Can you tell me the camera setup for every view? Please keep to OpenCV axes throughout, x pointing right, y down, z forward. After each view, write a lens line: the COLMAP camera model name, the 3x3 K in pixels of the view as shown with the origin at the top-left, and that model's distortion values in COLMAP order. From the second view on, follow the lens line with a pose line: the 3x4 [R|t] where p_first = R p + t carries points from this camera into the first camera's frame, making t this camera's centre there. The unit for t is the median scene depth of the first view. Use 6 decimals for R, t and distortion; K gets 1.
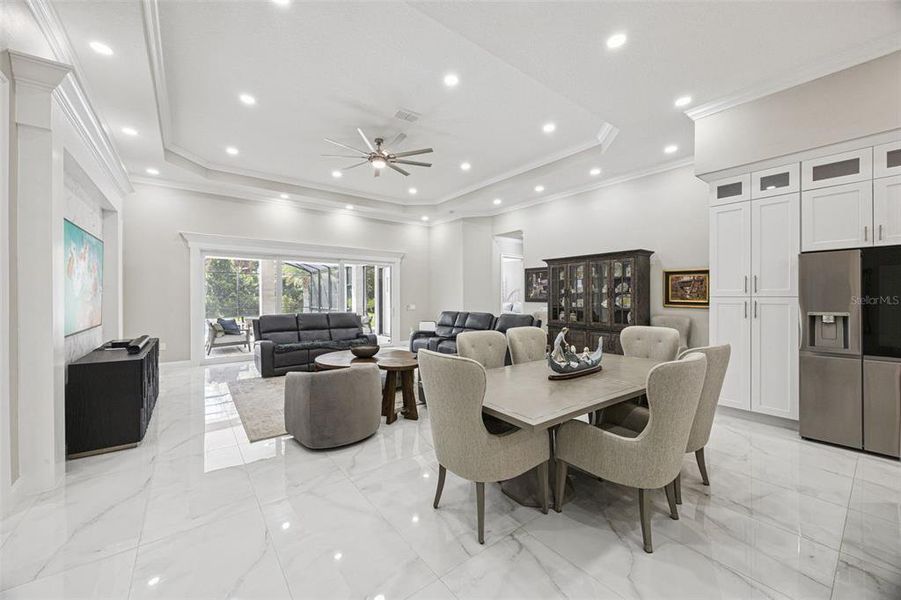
lens RADIAL K [[343.7, 0, 449.5], [0, 343.7, 295.7], [0, 0, 1]] dist [0.000312, 0.000039]
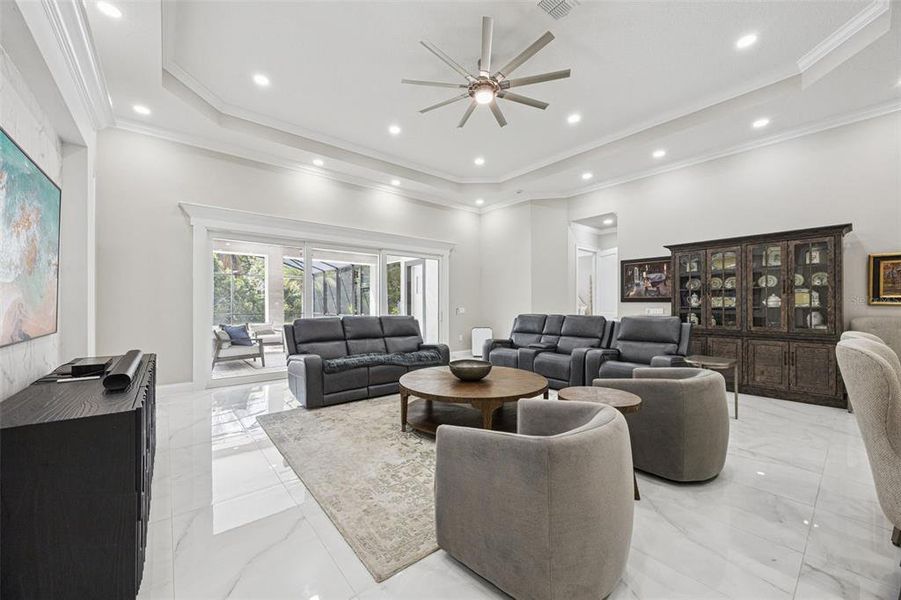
lens RADIAL K [[346.5, 0, 451.8], [0, 346.5, 301.5], [0, 0, 1]] dist [-0.002775, -0.000408]
pose [[0.999224, -0.000557, 0.039390, -0.232642], [0.000776, 0.999984, -0.005545, 0.023023], [-0.039386, 0.005571, 0.999209, 0.246752]]
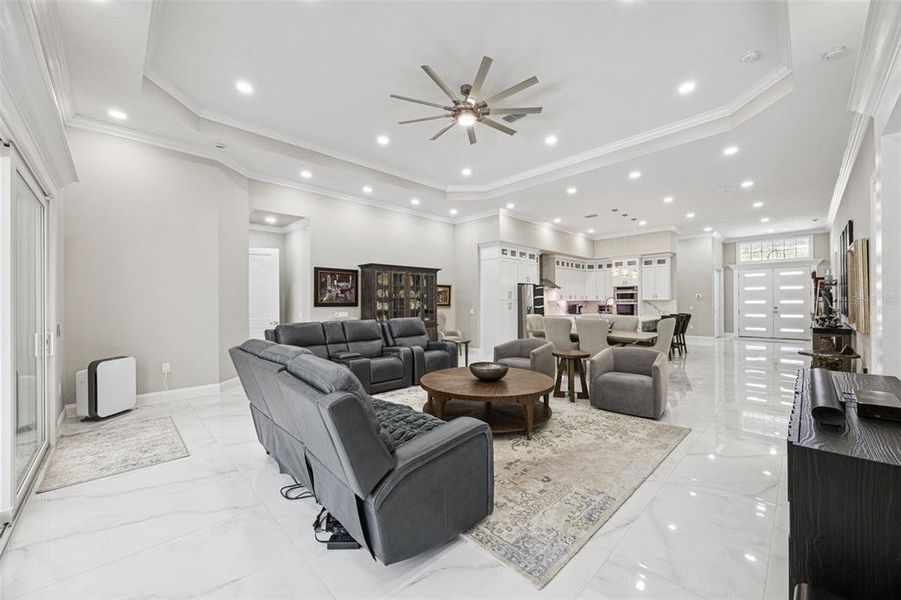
lens RADIAL K [[346.5, 0, 451.8], [0, 346.5, 301.5], [0, 0, 1]] dist [-0.002775, -0.000408]
pose [[-0.121674, 0.000862, 0.992570, -0.743884], [-0.000285, 1.000000, -0.000903, 0.006162], [-0.992570, -0.000392, -0.121674, 0.886877]]
